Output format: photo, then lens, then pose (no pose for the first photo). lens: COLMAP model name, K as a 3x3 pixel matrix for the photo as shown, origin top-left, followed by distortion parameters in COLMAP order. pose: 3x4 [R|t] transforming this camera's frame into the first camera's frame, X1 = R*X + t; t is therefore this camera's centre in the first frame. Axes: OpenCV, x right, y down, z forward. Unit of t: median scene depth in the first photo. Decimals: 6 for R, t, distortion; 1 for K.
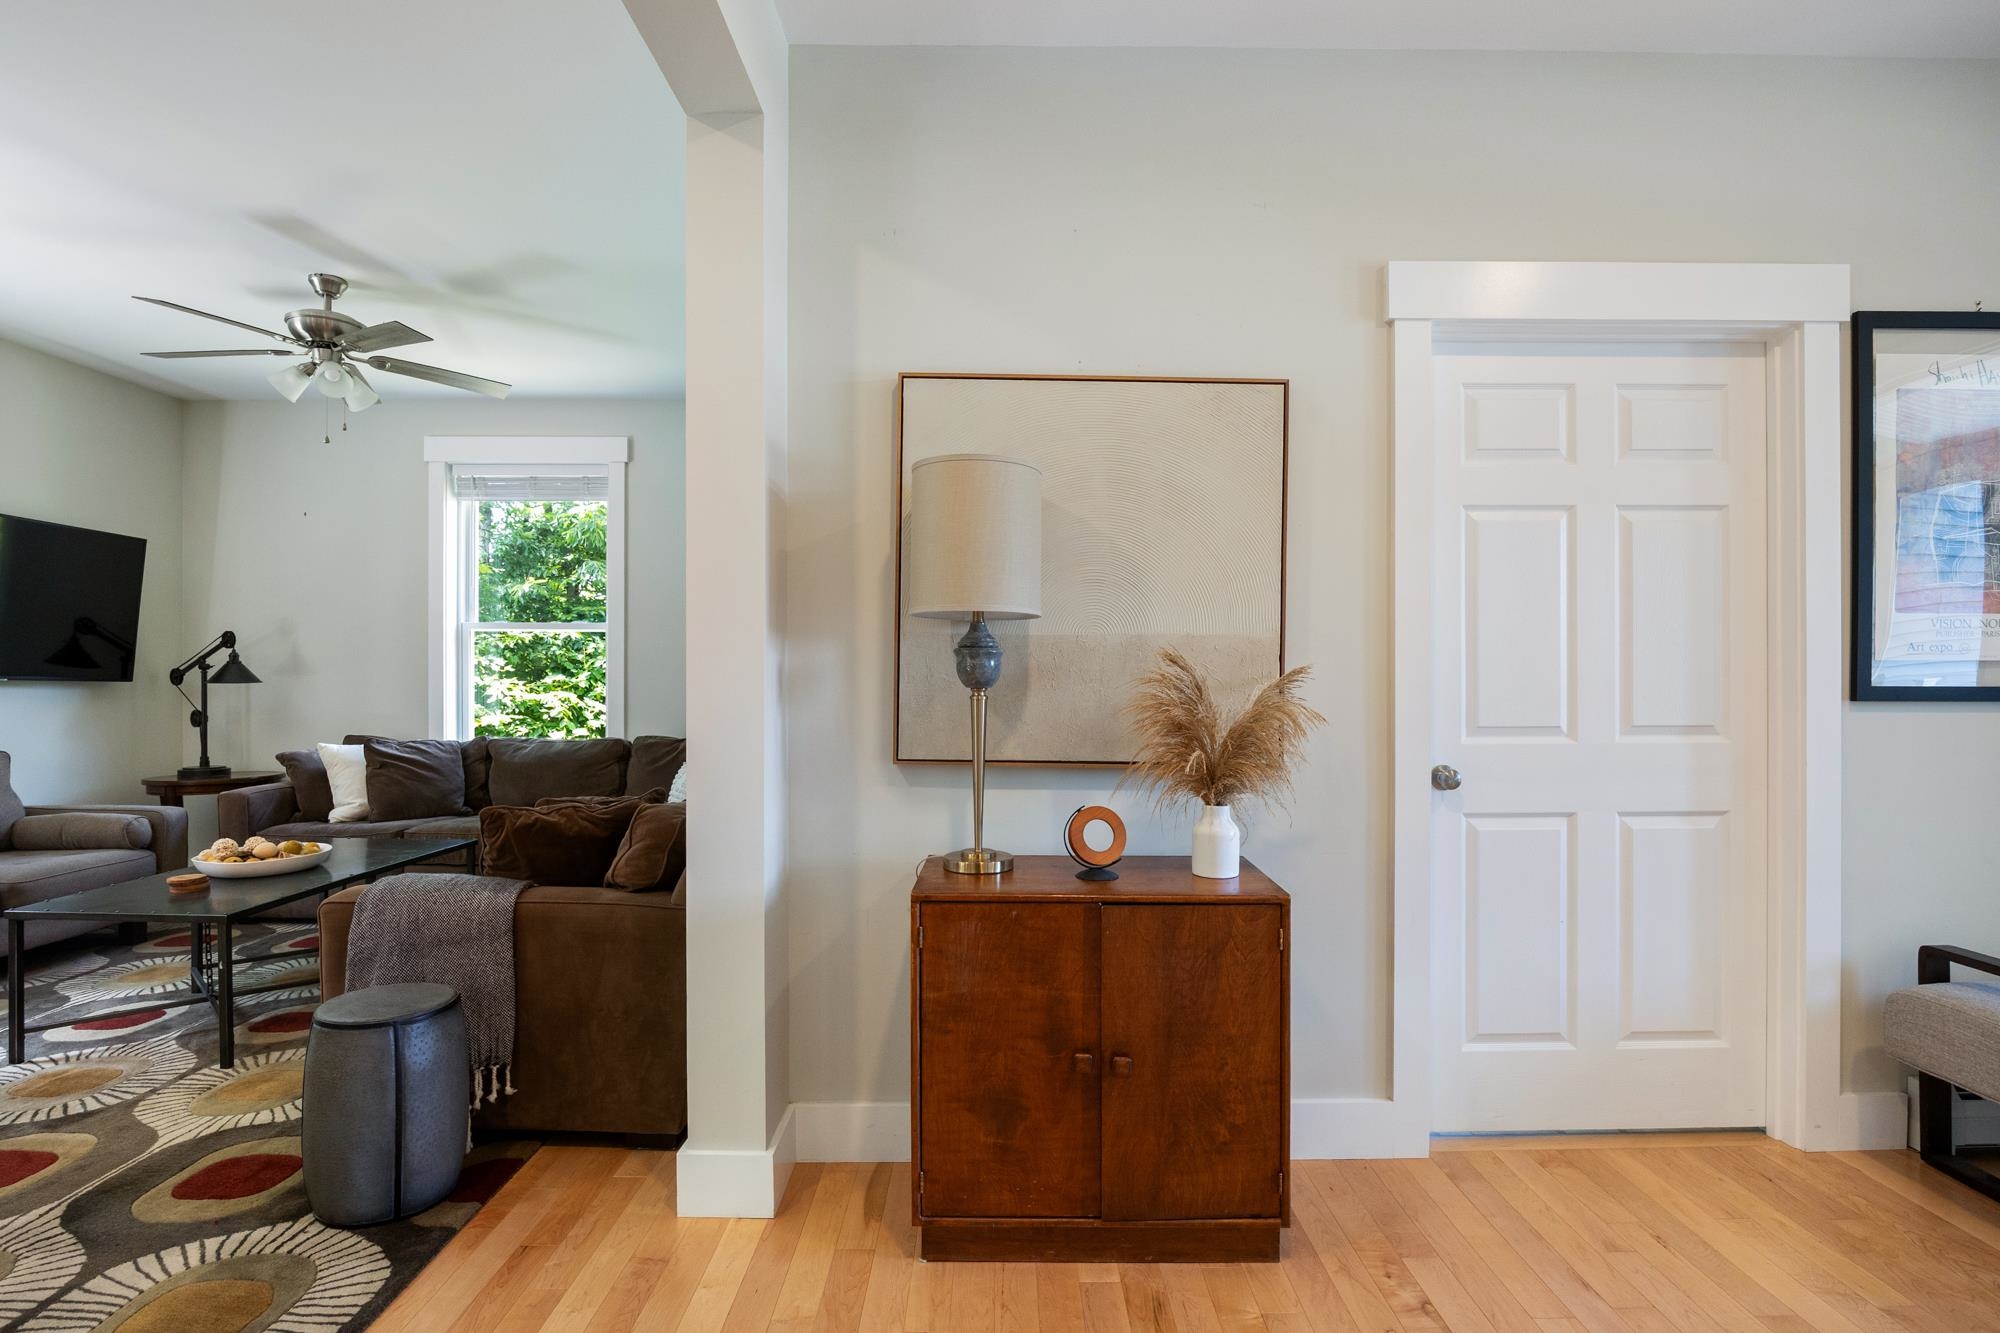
lens RADIAL K [[962.4, 0, 995.5], [0, 962.4, 673.4], [0, 0, 1]] dist [-0.016086, -0.000684]
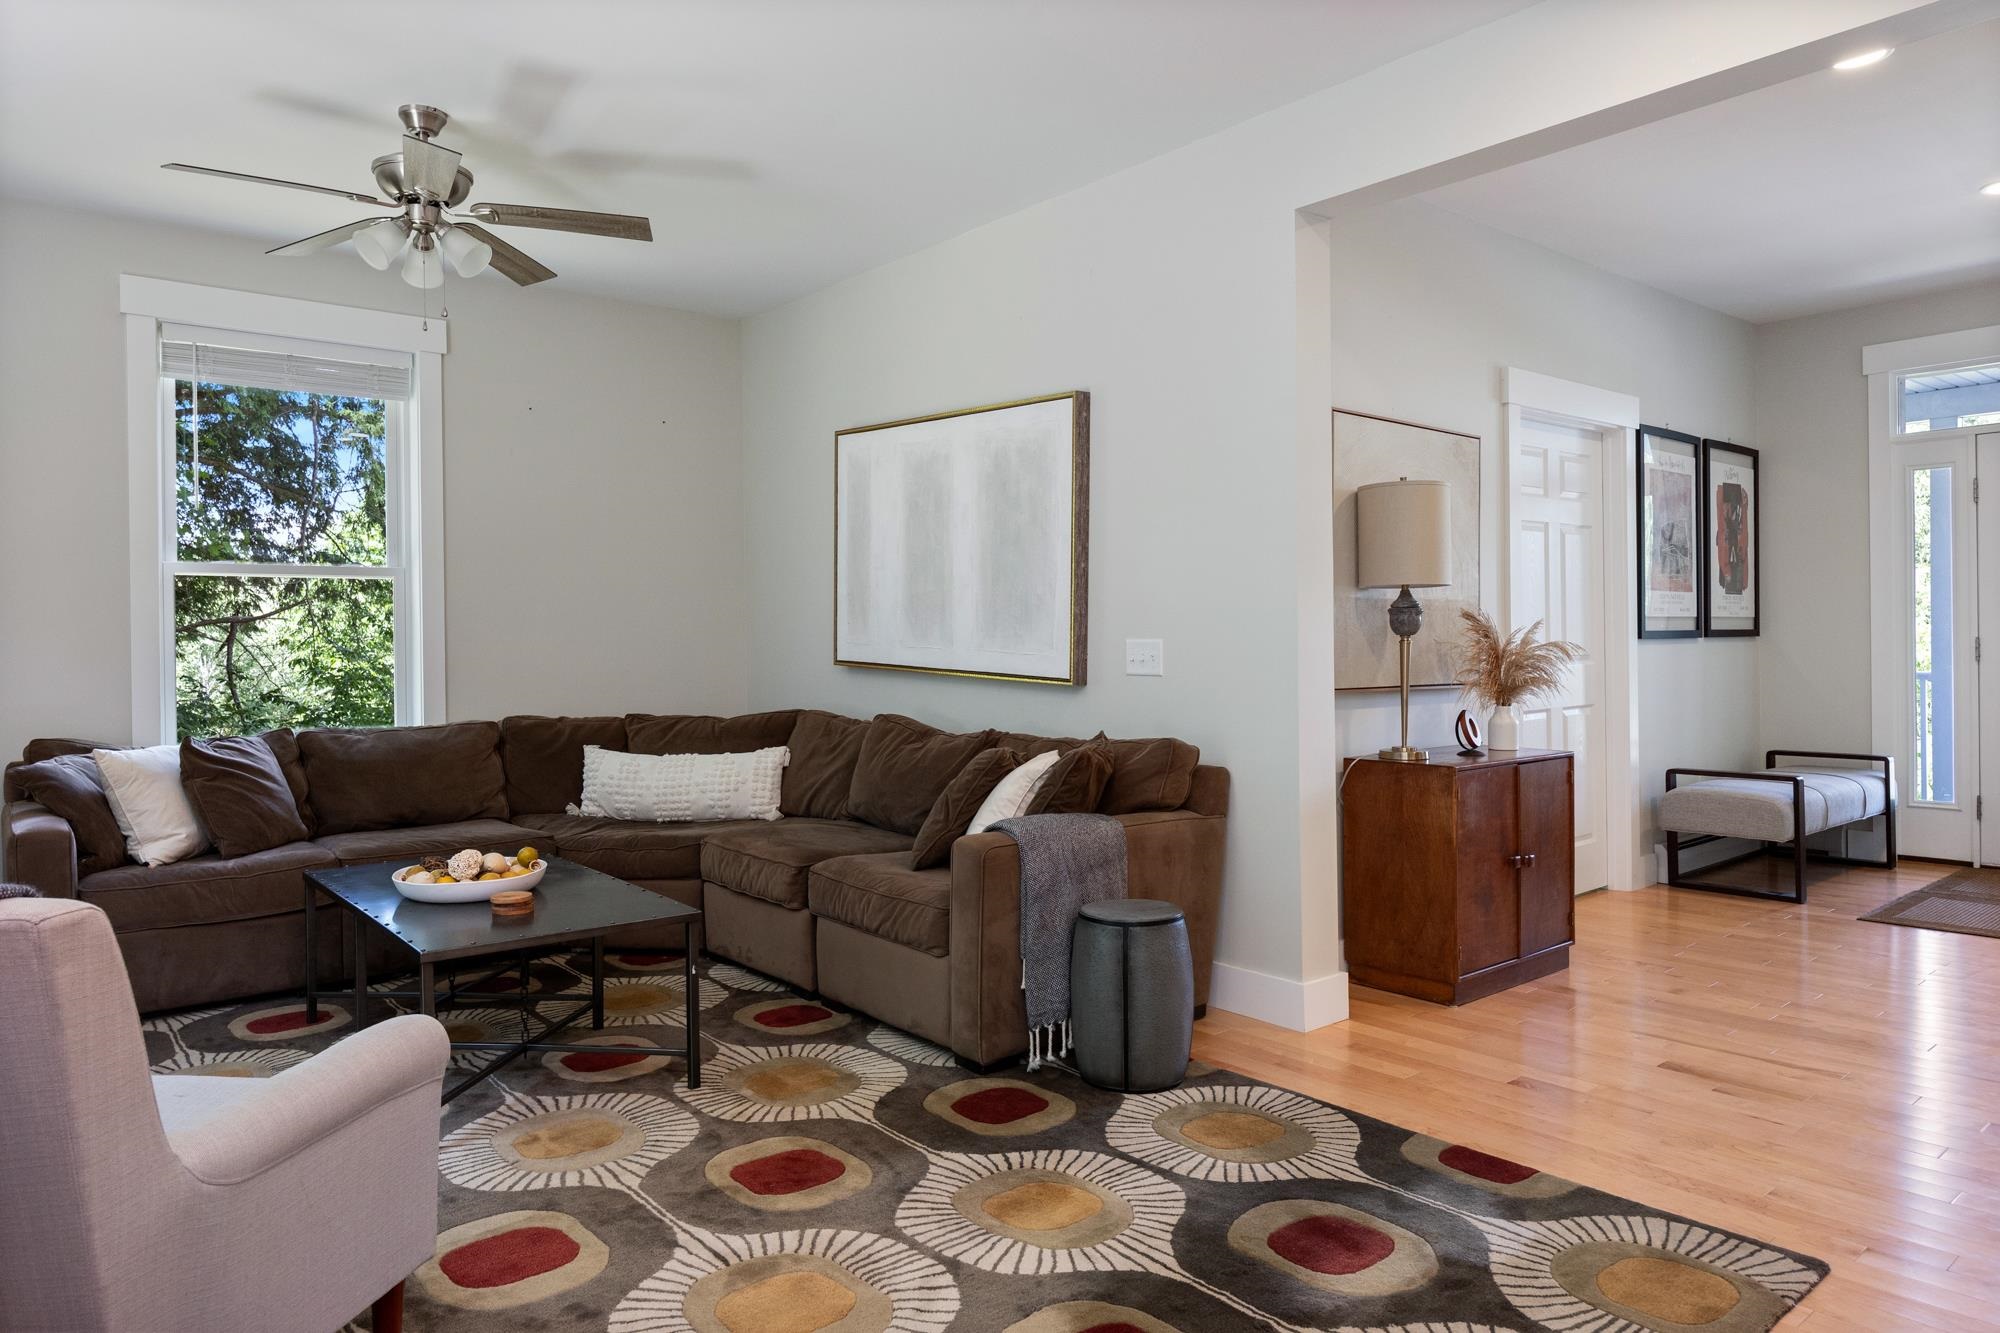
lens RADIAL K [[1280.0, 0, 1007.3], [0, 1280.0, 637.9], [0, 0, 1]] dist [-0.017626, 0.005146]
pose [[0.768186, -0.010715, 0.640137, -1.582476], [0.011851, 0.999927, 0.002516, 0.006236], [-0.640117, 0.005653, 0.768257, -0.094950]]
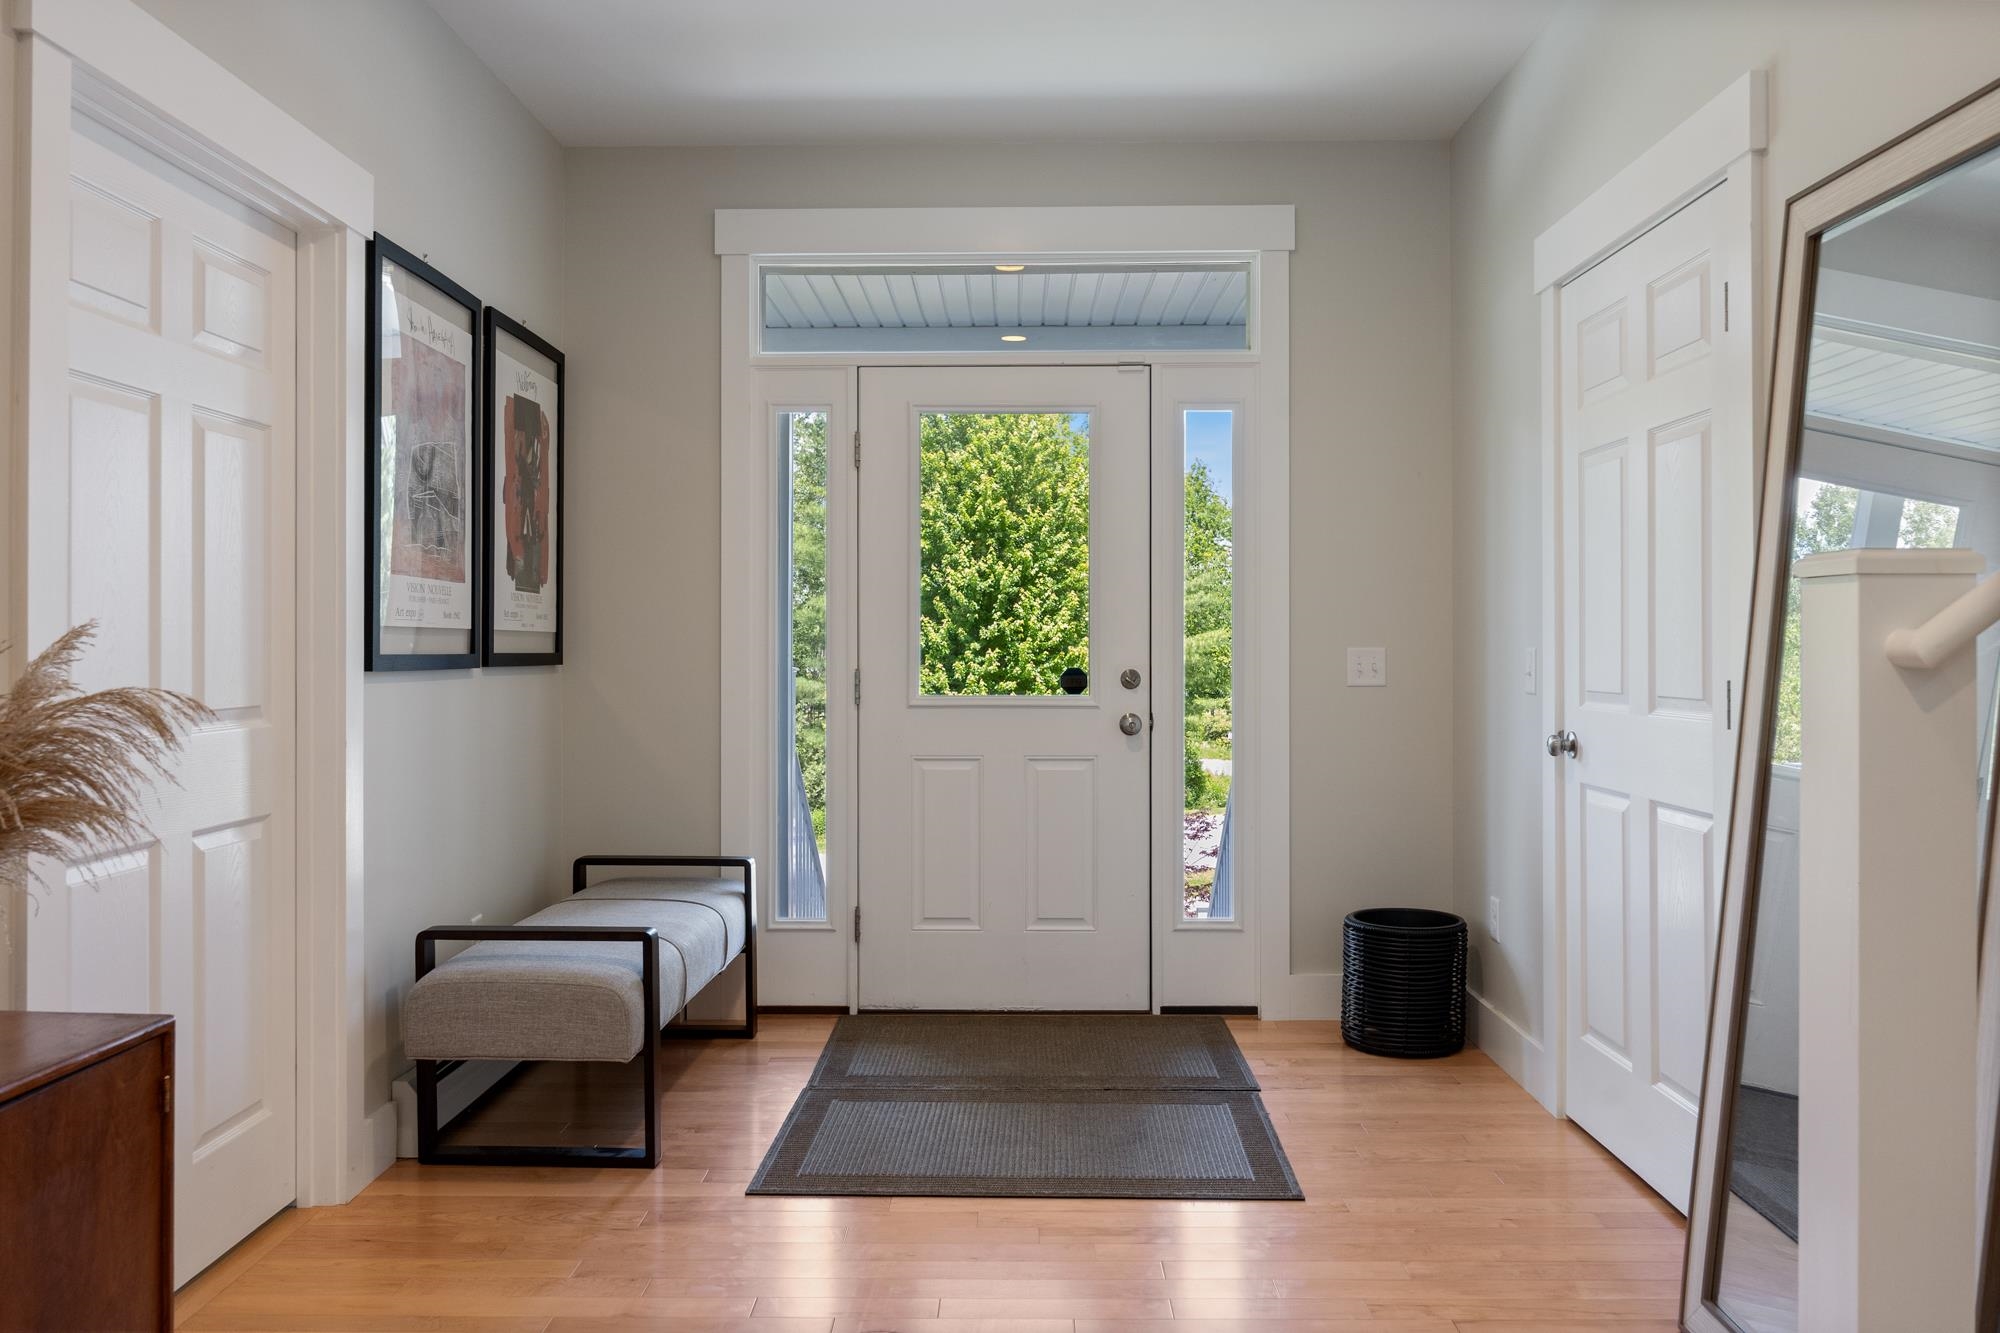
lens RADIAL K [[1522.3, 0, 971.0], [0, 1522.3, 641.6], [0, 0, 1]] dist [-0.005074, 0.001583]
pose [[0.036317, 0.003873, 0.999333, -0.488619], [-0.000427, 0.999992, -0.003860, 0.006143], [-0.999340, -0.000287, 0.036319, 0.391110]]
